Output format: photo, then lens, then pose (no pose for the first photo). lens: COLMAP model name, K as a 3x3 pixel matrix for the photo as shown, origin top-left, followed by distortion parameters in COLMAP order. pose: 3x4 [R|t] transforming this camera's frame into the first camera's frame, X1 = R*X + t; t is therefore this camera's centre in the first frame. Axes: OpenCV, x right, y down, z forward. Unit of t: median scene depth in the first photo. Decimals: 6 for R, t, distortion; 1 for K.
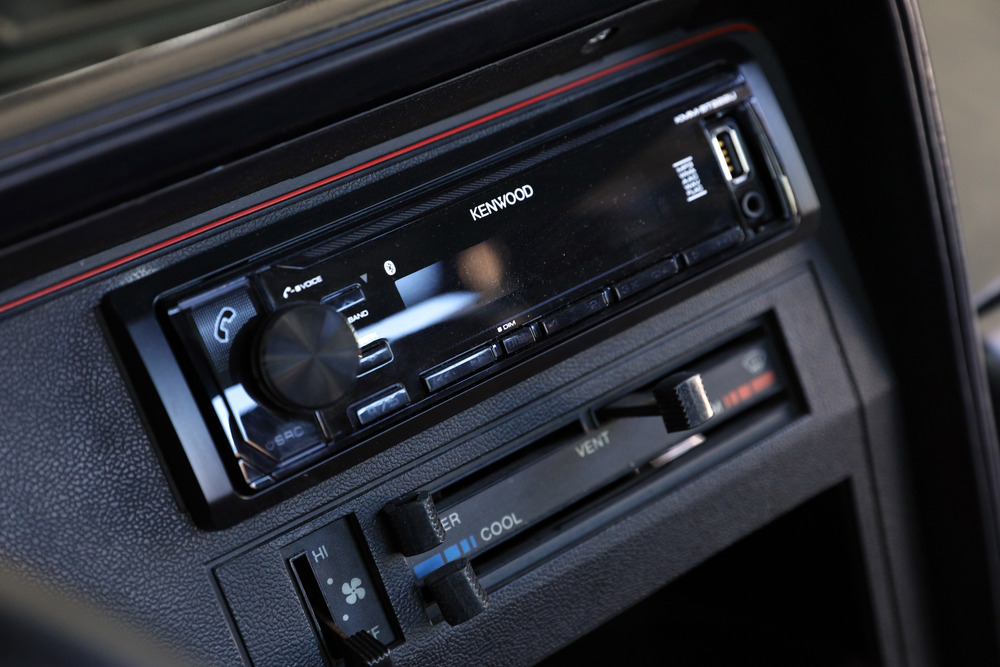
lens RADIAL K [[1785.7, 0, 500.7], [0, 1785.7, 332.1], [0, 0, 1]] dist [0.000269, 0.000000]
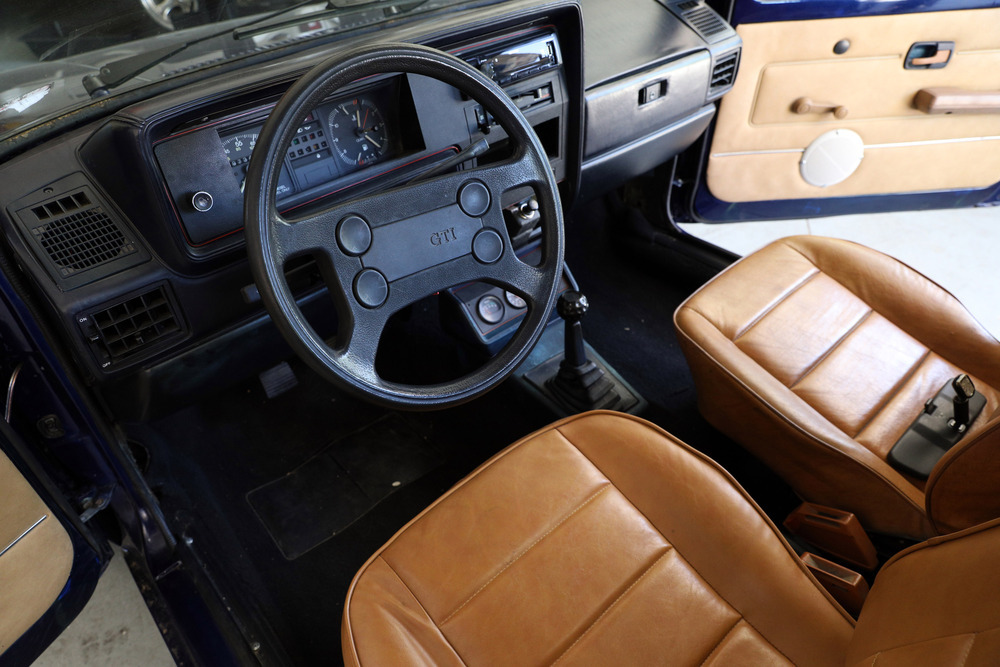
lens RADIAL K [[643.4, 0, 496.7], [0, 643.4, 330.8], [0, 0, 1]] dist [-0.002766, -0.006287]
pose [[0.976309, 0.073588, 0.203484, -0.355706], [-0.131632, 0.948357, 0.288604, 0.165042], [-0.171738, -0.308552, 0.935576, -1.052252]]
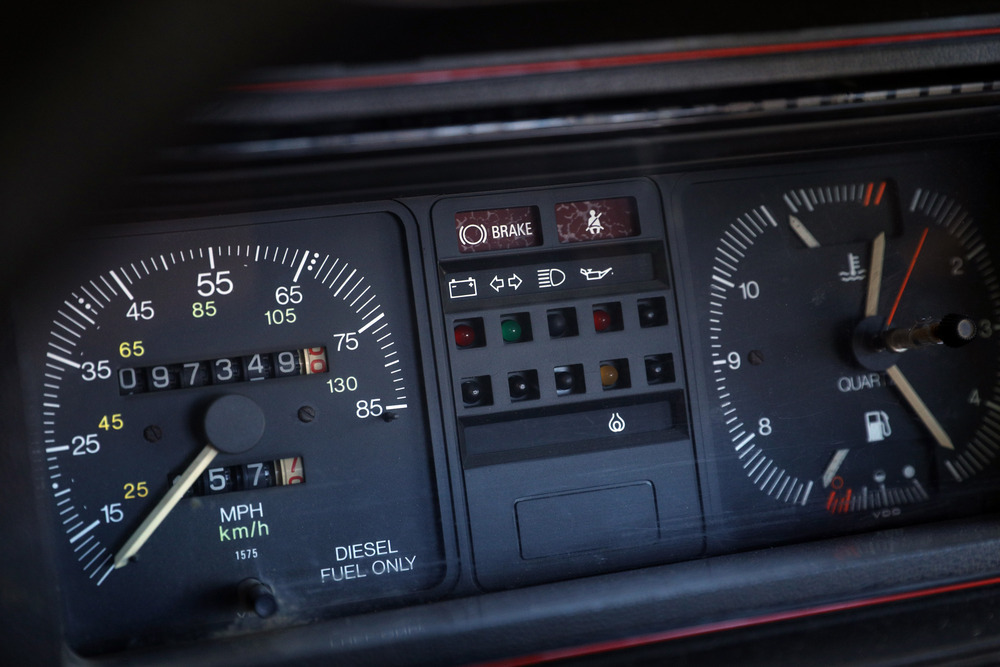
lens RADIAL K [[1785.7, 0, 494.4], [0, 1785.7, 331.7], [0, 0, 1]] dist [0.000269, 0.000000]
pose [[0.930021, 0.285065, -0.231945, -0.370280], [-0.286056, 0.957740, 0.030092, 0.227013], [0.230721, 0.038363, 0.972263, -0.102429]]
